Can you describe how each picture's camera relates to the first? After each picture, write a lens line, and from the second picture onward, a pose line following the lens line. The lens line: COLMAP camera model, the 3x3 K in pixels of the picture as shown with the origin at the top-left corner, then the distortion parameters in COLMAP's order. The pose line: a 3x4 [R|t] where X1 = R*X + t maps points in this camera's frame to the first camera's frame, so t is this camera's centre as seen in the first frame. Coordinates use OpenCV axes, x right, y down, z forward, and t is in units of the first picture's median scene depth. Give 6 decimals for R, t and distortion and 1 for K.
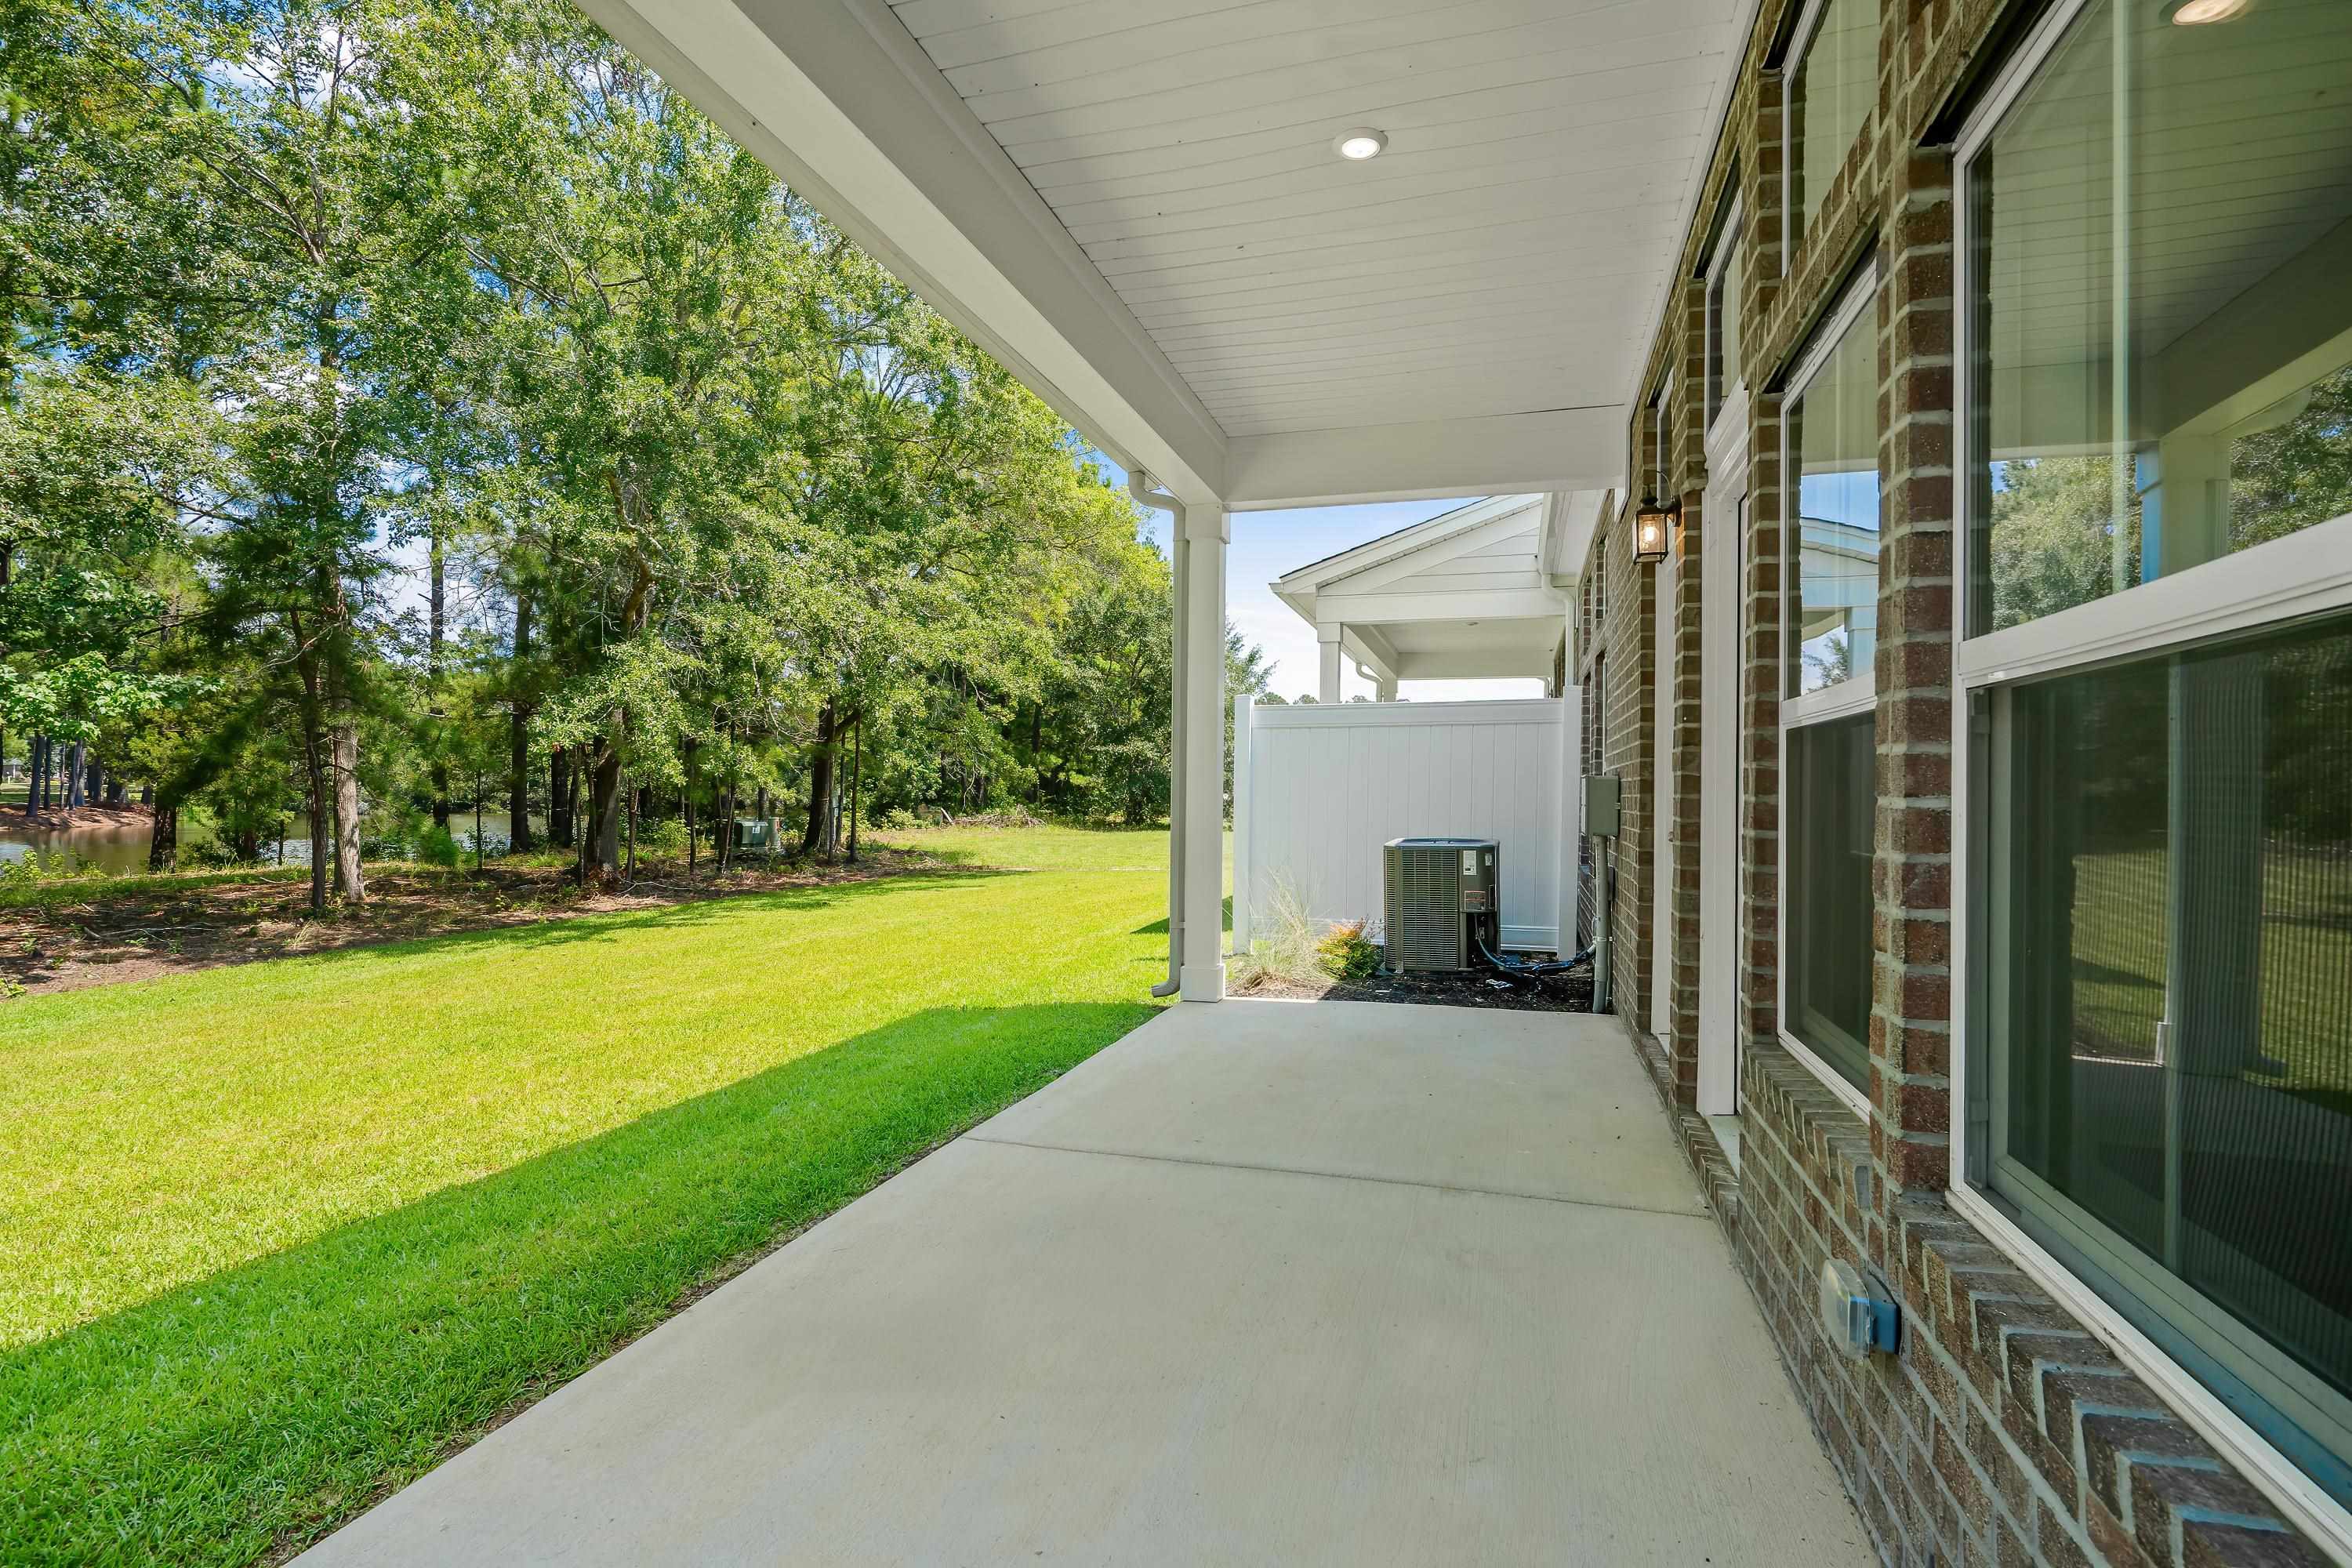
lens RADIAL K [[1089.5, 0, 1181.9], [0, 1089.5, 784.4], [0, 0, 1]] dist [-0.009089, 0.002615]
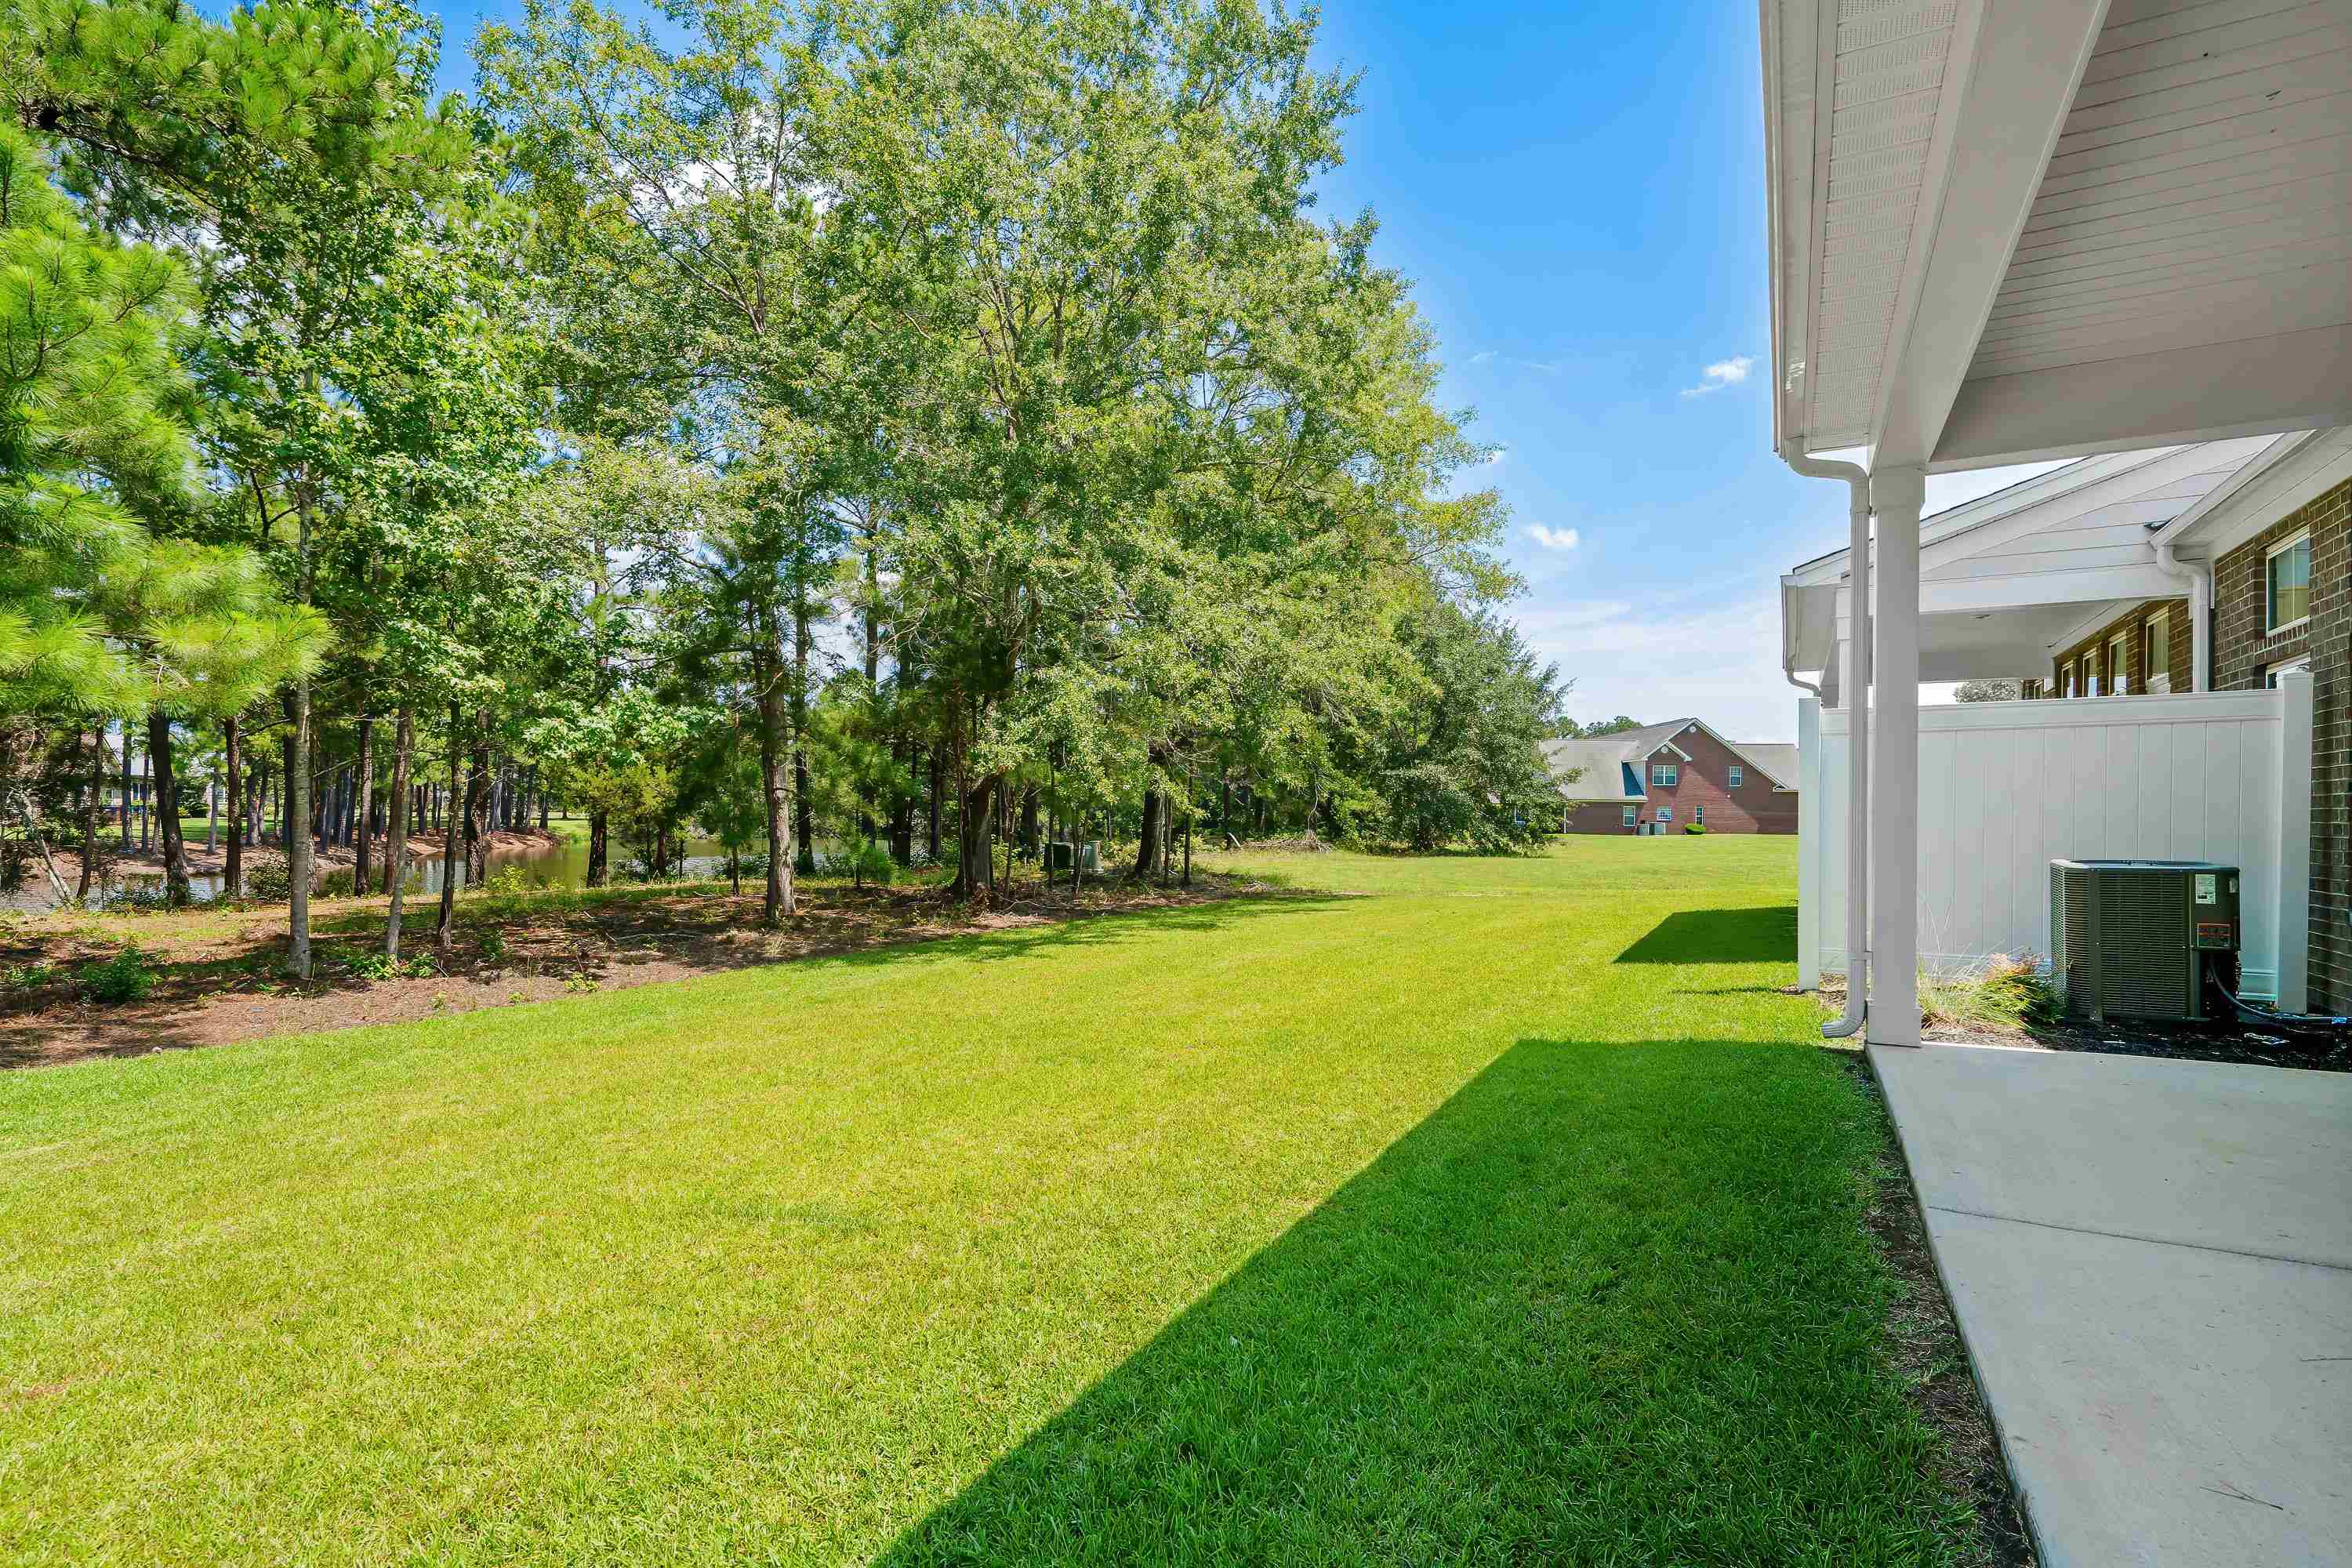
lens RADIAL K [[1089.5, 0, 1186.1], [0, 1089.5, 805.5], [0, 0, 1]] dist [-0.009089, 0.002615]
pose [[0.975275, -0.003215, -0.220970, -0.131714], [0.002011, 0.999982, -0.005675, 0.005477], [0.220985, 0.005091, 0.975264, 0.016859]]
